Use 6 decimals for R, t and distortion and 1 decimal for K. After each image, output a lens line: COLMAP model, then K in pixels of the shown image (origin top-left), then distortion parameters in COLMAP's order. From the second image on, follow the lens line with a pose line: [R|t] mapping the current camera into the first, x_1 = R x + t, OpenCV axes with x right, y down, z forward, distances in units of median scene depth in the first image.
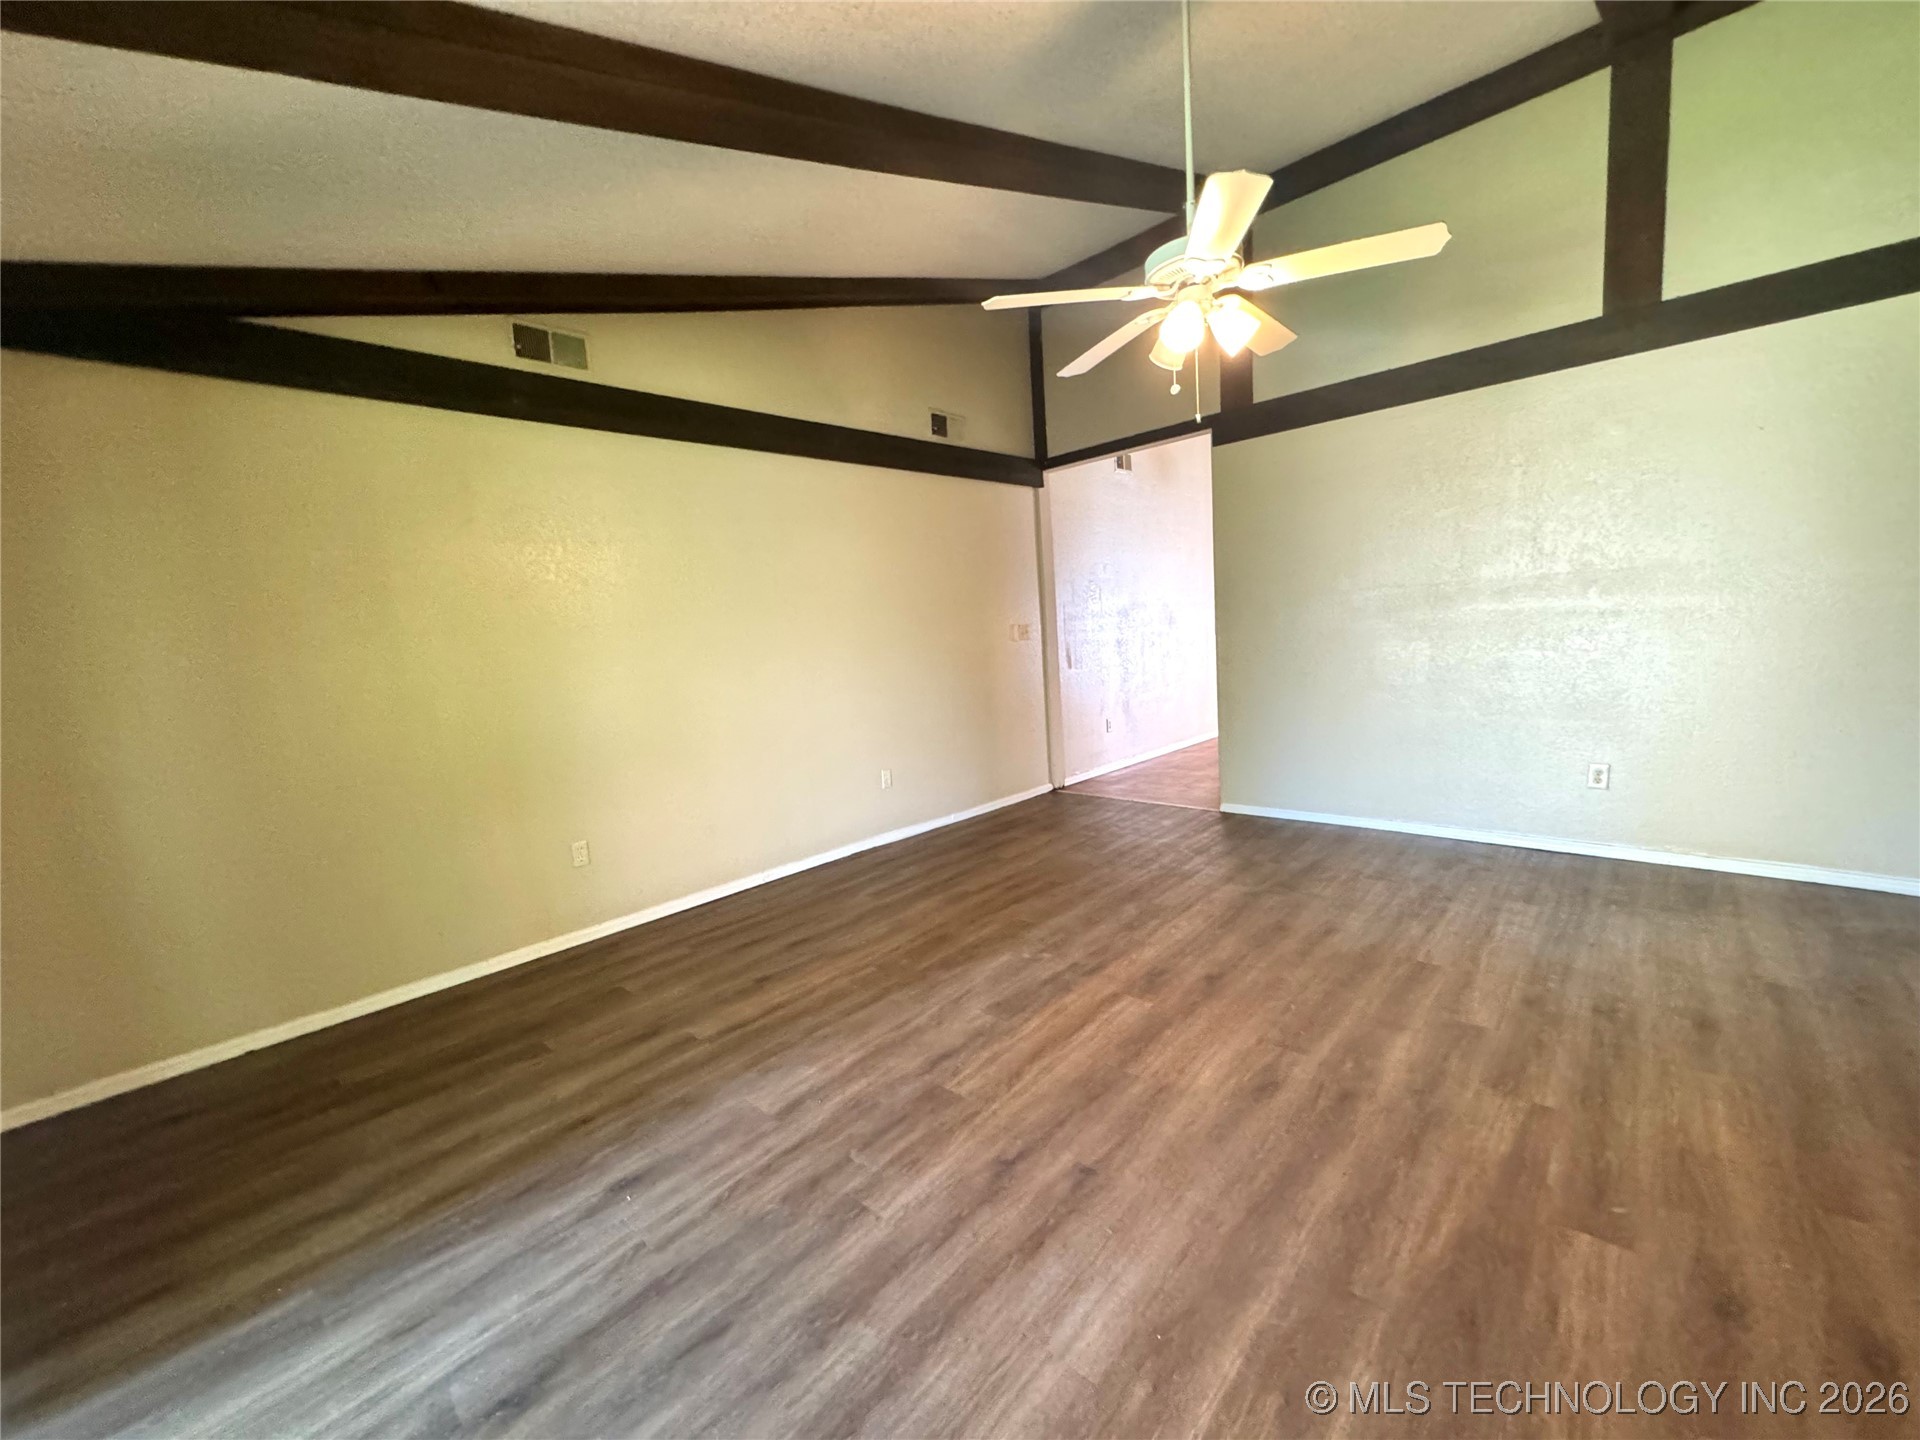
lens RADIAL K [[766.5, 0, 963.3], [0, 766.5, 718.3], [0, 0, 1]] dist [-0.001065, 0.000699]
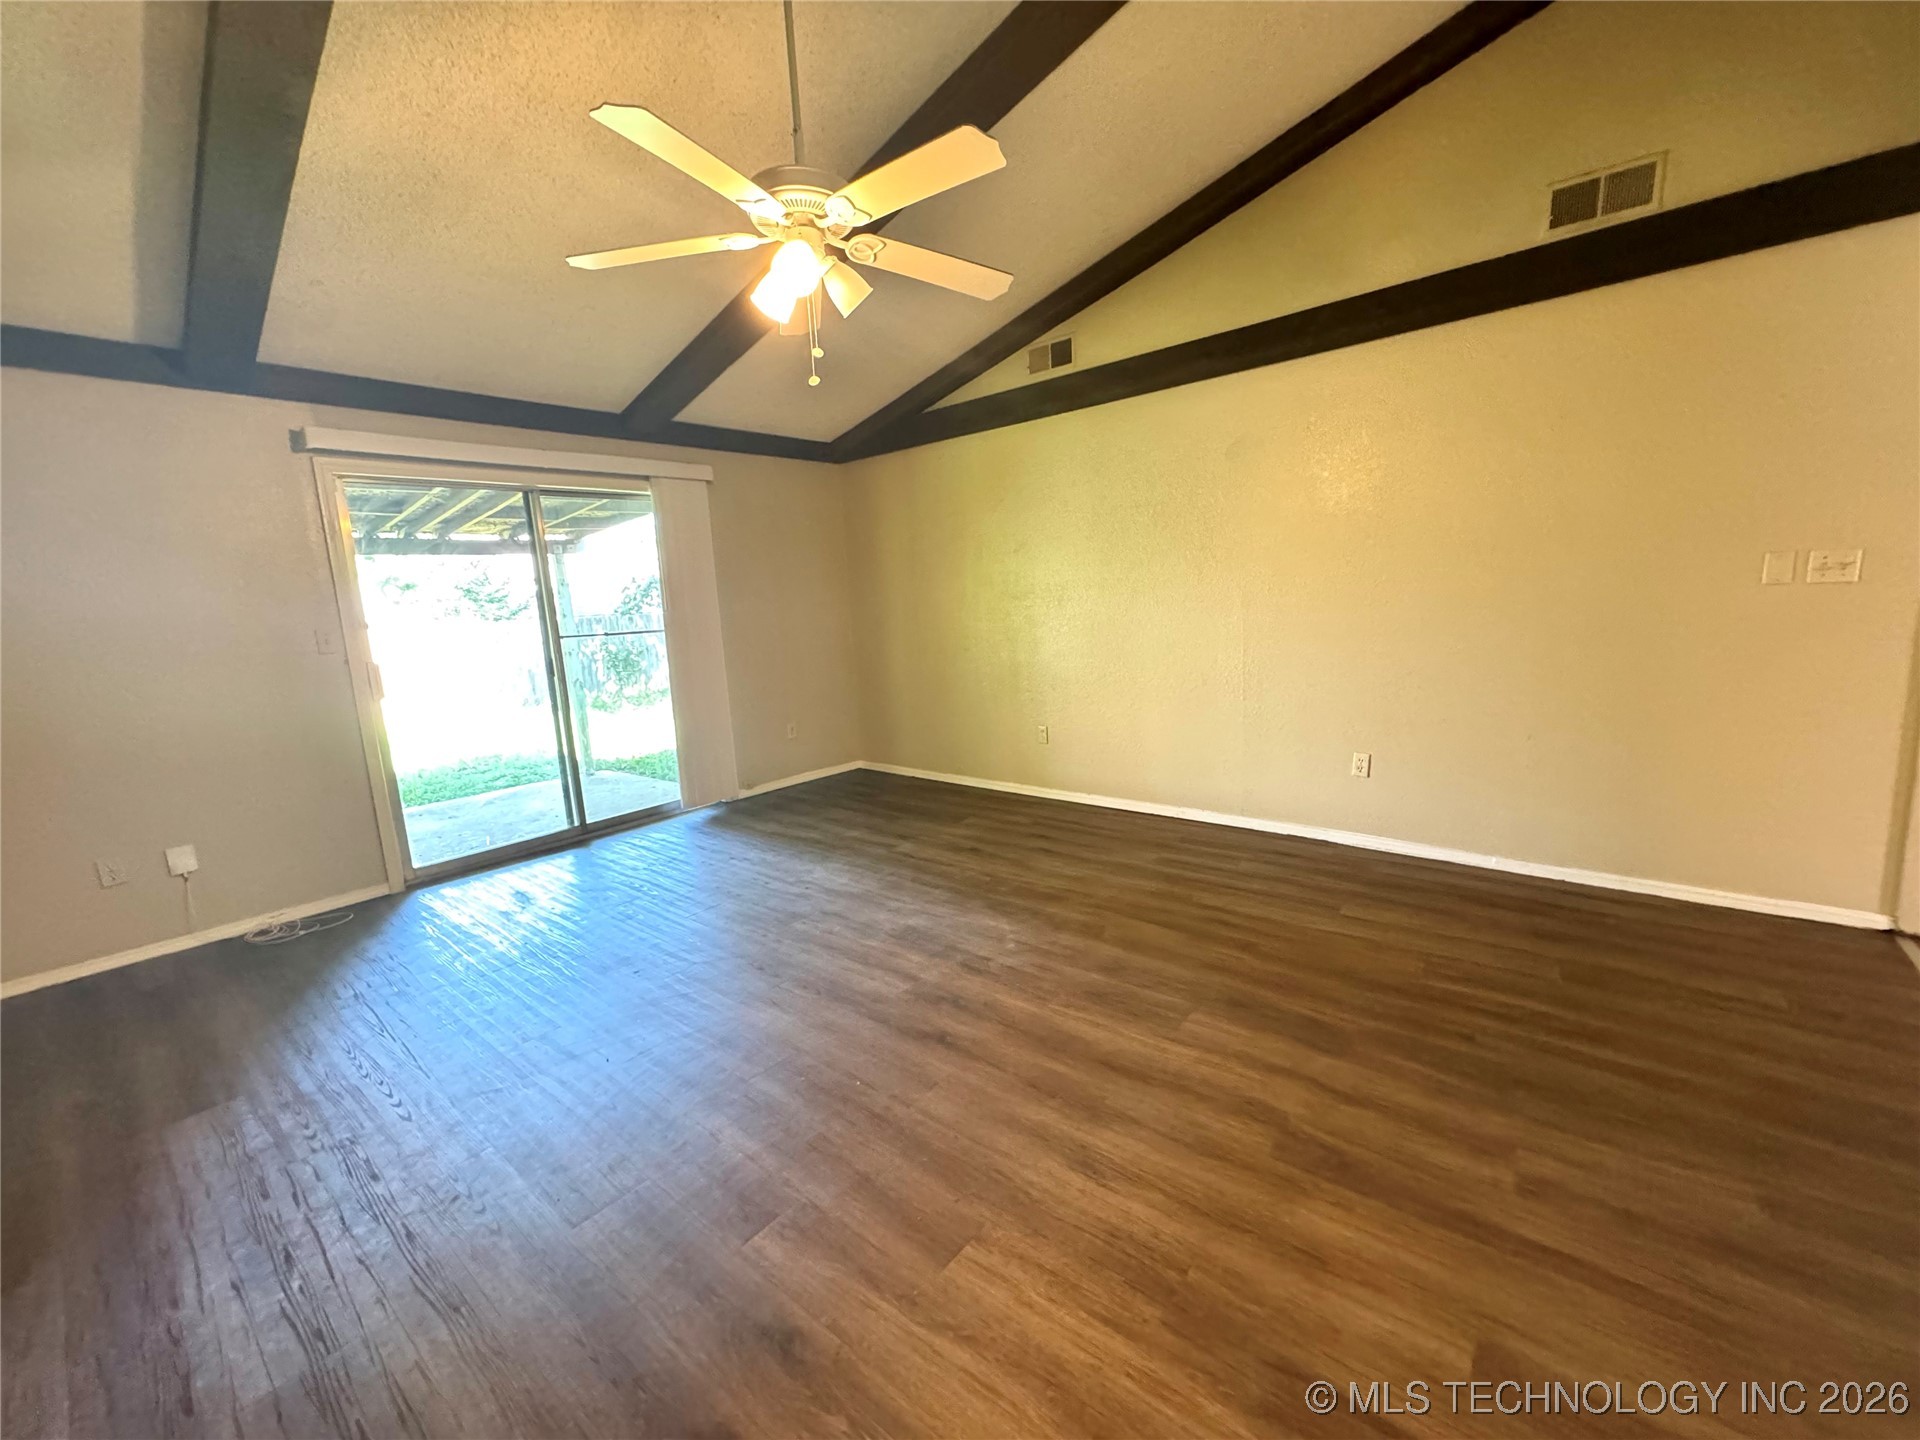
lens RADIAL K [[766.5, 0, 954.9], [0, 766.5, 719.2], [0, 0, 1]] dist [-0.001065, 0.000699]
pose [[0.046632, 0.221122, -0.974131, 1.022876], [-0.067930, 0.973636, 0.217758, -0.173220], [0.996600, 0.056018, 0.060424, 0.910880]]
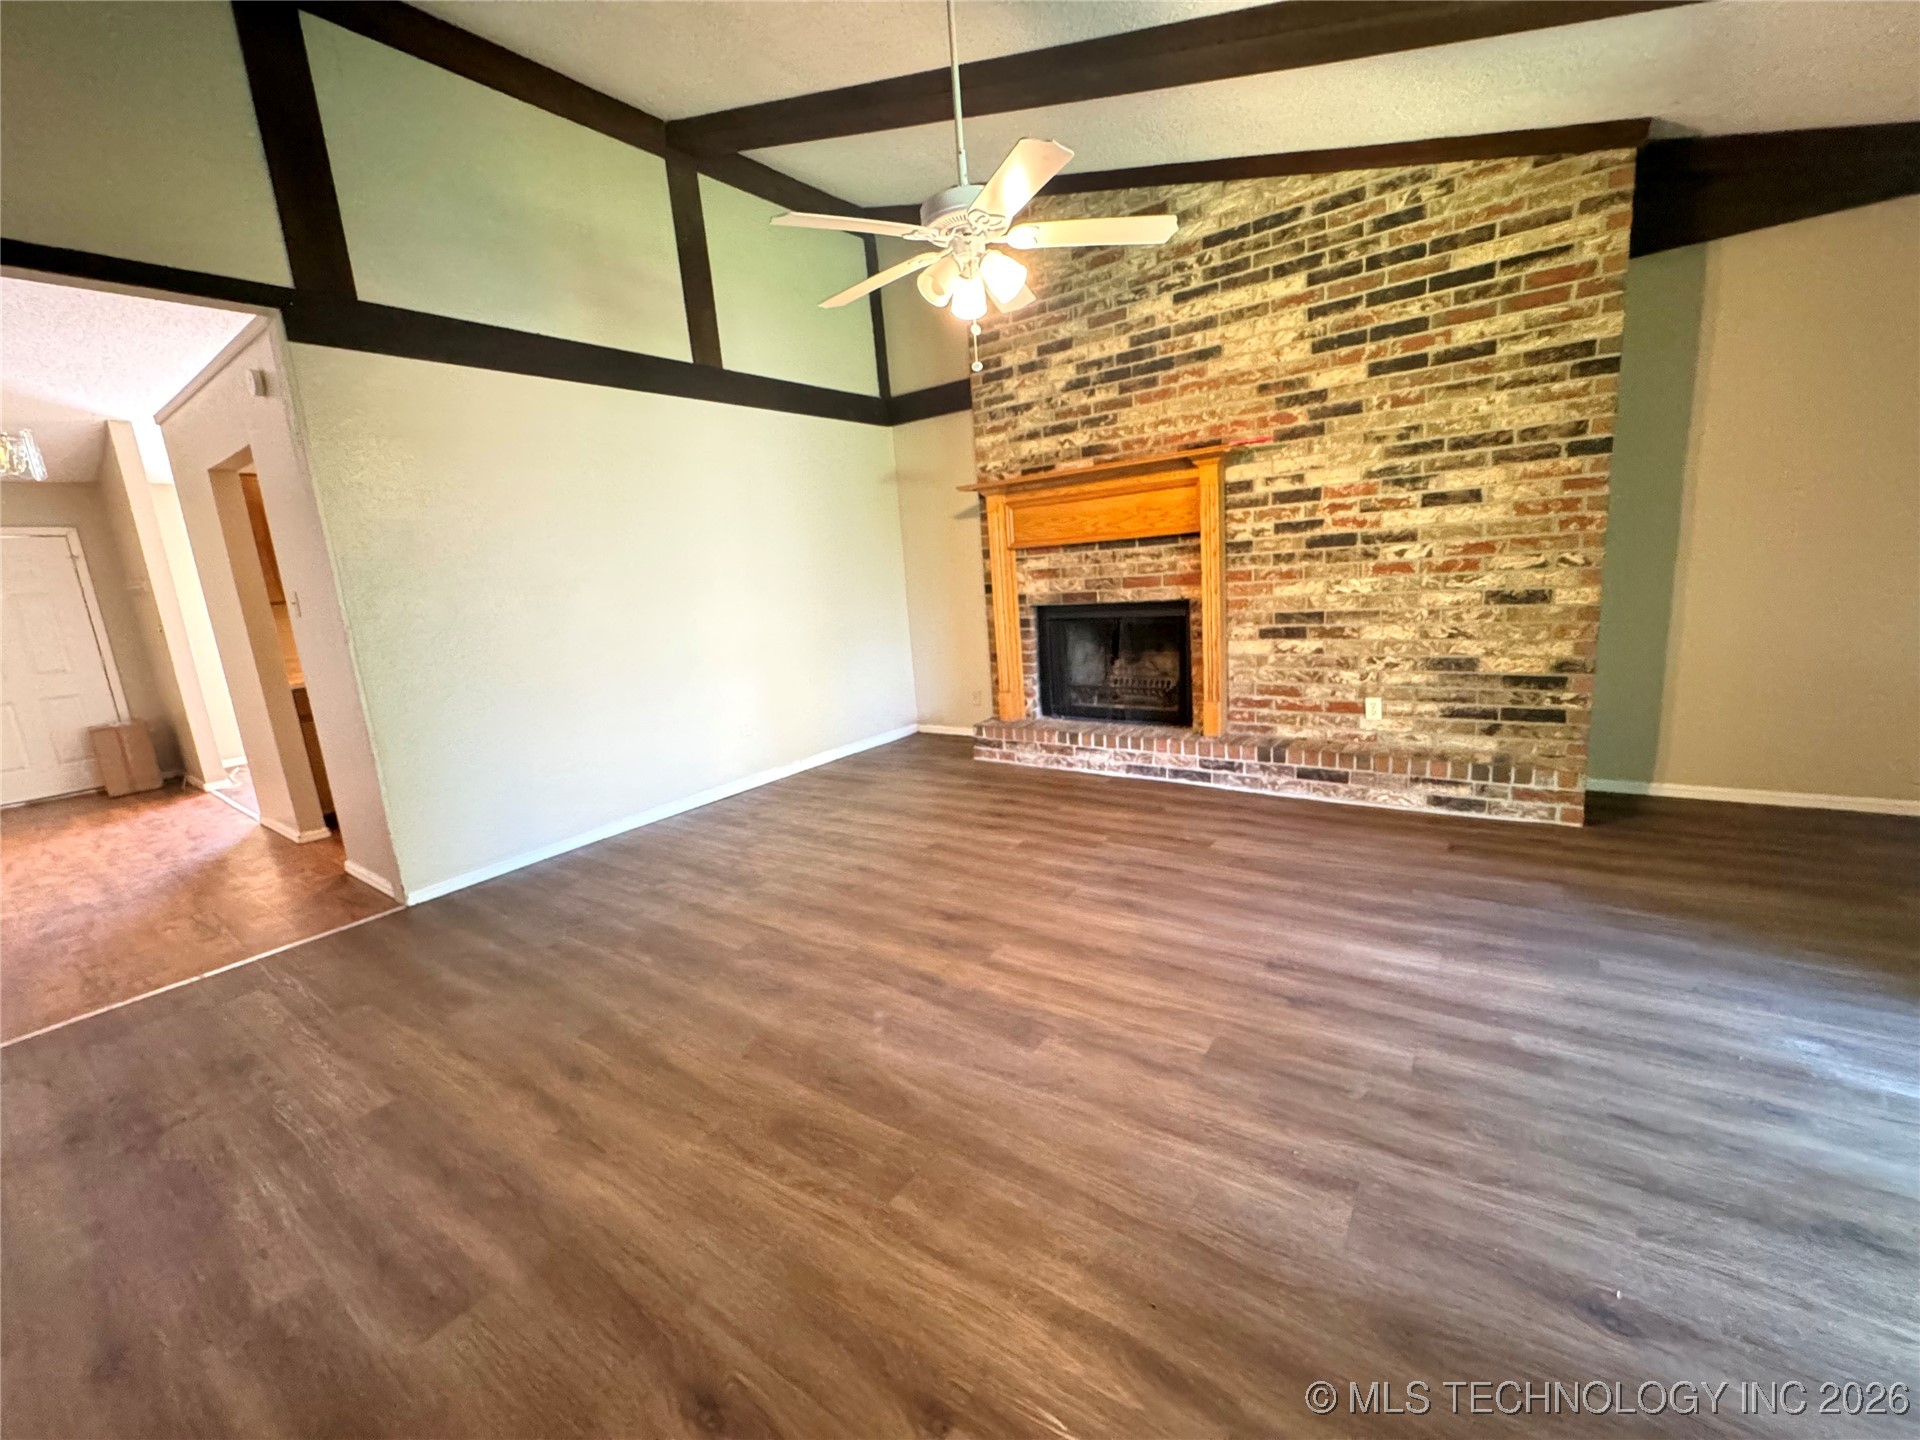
lens RADIAL K [[766.5, 0, 955.7], [0, 766.5, 722.8], [0, 0, 1]] dist [-0.001065, 0.000699]
pose [[-0.114196, -0.126286, 0.985399, -0.637089], [0.201747, 0.968272, 0.147471, -0.064606], [-0.972758, 0.215642, -0.085095, 0.987989]]
